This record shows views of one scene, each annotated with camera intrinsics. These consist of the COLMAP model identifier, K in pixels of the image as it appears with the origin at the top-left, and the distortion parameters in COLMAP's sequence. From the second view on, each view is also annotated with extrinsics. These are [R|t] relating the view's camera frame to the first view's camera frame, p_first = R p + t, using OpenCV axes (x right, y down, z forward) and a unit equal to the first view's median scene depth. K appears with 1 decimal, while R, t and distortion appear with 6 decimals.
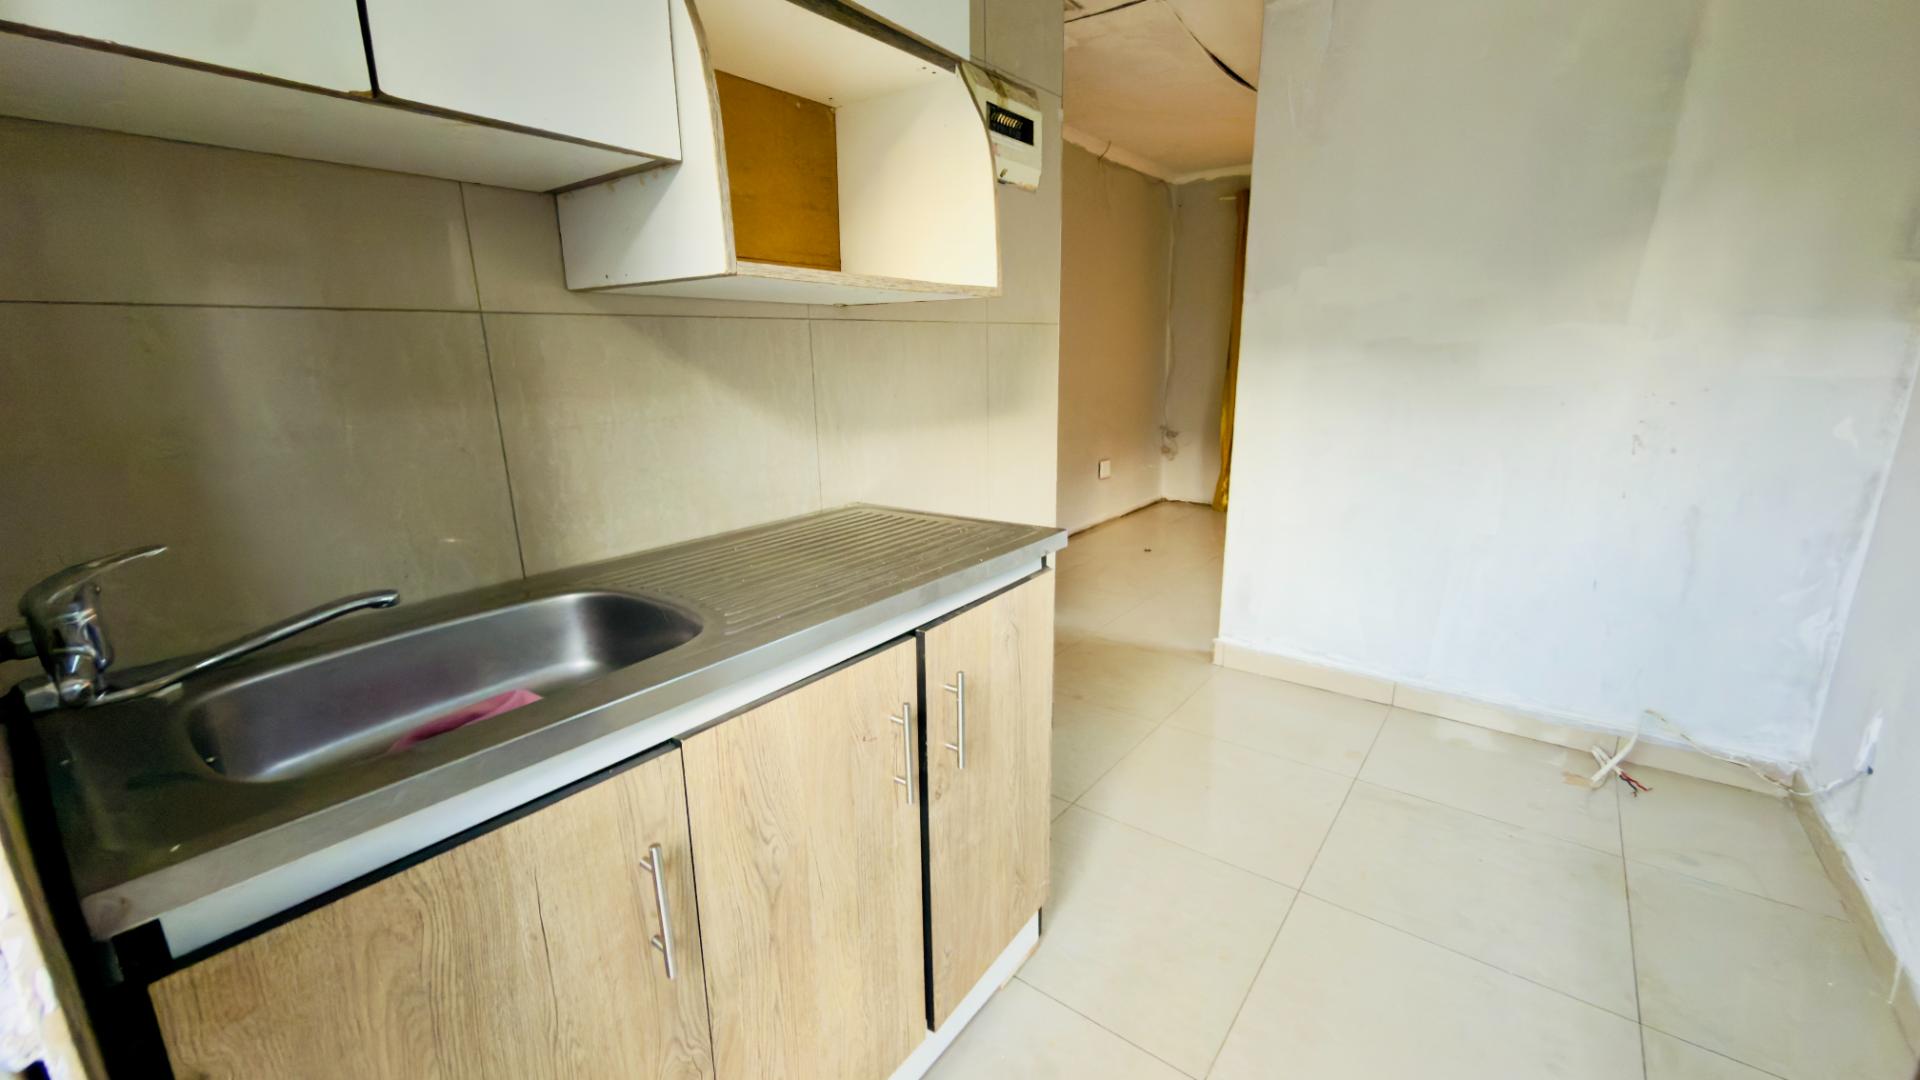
lens RADIAL K [[754.2, 0, 969.4], [0, 754.2, 537.3], [0, 0, 1]] dist [0.001386, -0.000266]
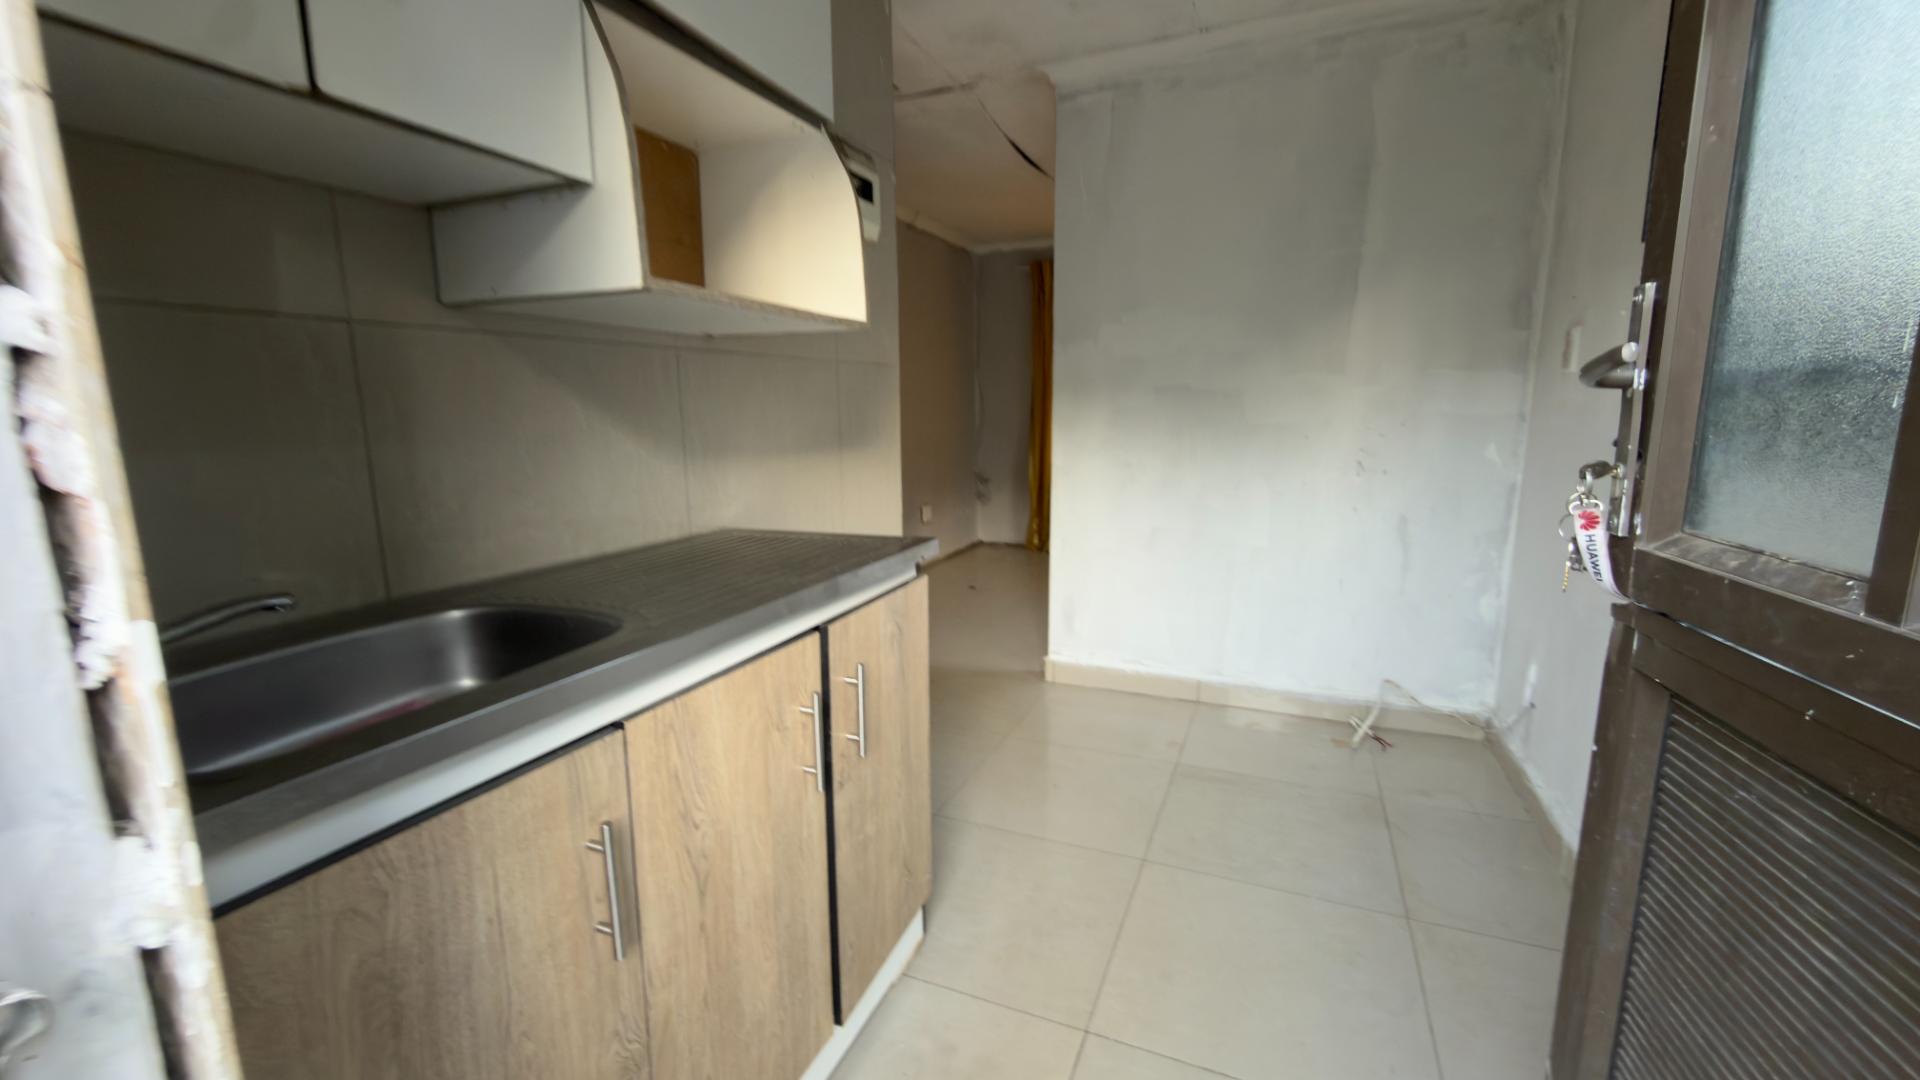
lens RADIAL K [[753.7, 0, 960.0], [0, 753.7, 540.0], [0, 0, 1]] dist [0.000976, 0.000213]
pose [[0.970136, -0.035557, 0.239942, -0.104476], [0.053062, 0.996348, -0.066892, 0.068692], [-0.236687, 0.077626, 0.968480, -0.076815]]
